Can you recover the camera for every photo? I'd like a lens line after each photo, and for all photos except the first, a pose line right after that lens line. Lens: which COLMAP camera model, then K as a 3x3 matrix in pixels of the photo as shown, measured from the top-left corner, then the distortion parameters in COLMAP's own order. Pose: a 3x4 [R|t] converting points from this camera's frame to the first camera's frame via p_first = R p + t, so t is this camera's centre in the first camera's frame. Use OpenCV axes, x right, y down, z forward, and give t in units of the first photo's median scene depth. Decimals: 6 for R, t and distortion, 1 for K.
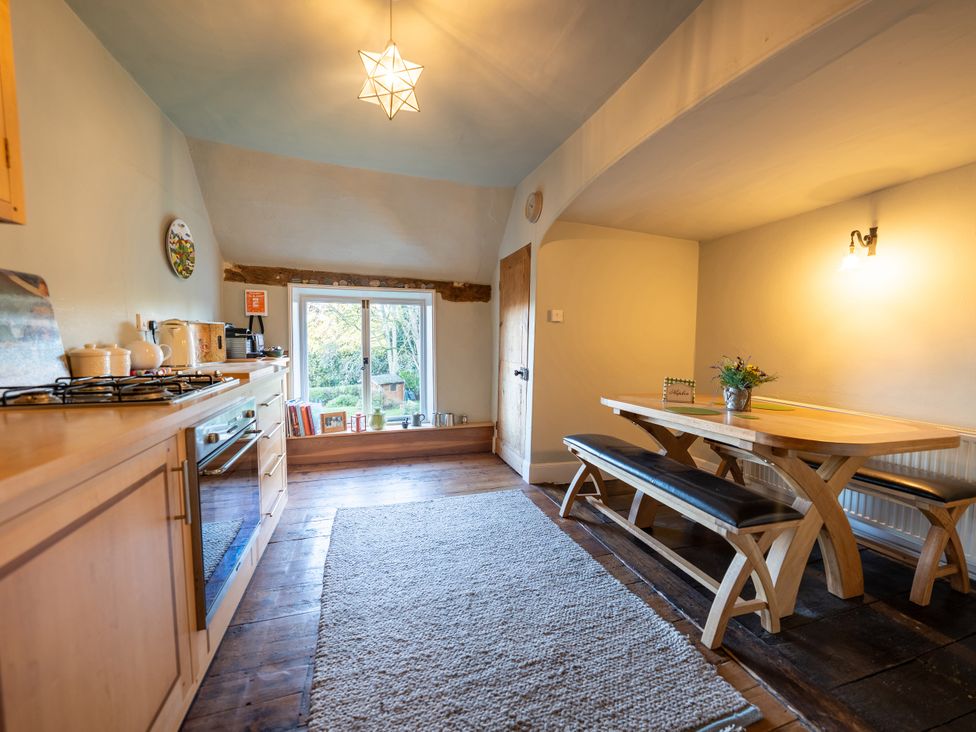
lens RADIAL K [[385.9, 0, 486.0], [0, 385.9, 362.6], [0, 0, 1]] dist [-0.024463, 0.004308]
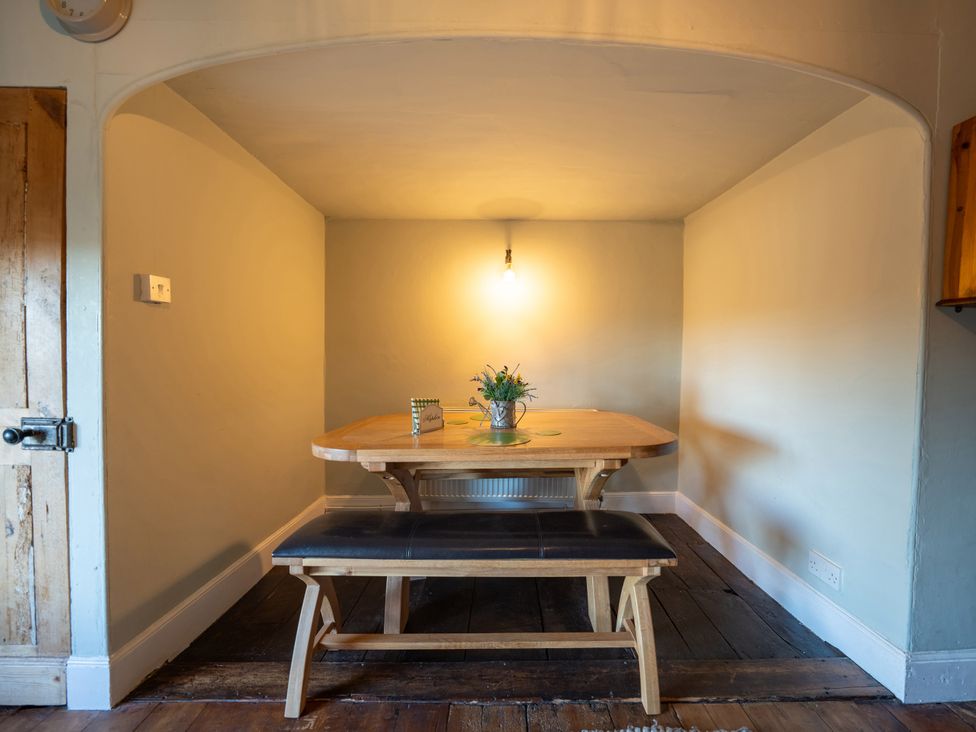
lens RADIAL K [[410.3, 0, 476.2], [0, 410.3, 363.3], [0, 0, 1]] dist [-0.021394, 0.000100]
pose [[0.279949, -0.041689, 0.959109, -0.208845], [0.048137, 0.998410, 0.029347, -0.041899], [-0.958807, 0.037953, 0.281511, 0.662830]]
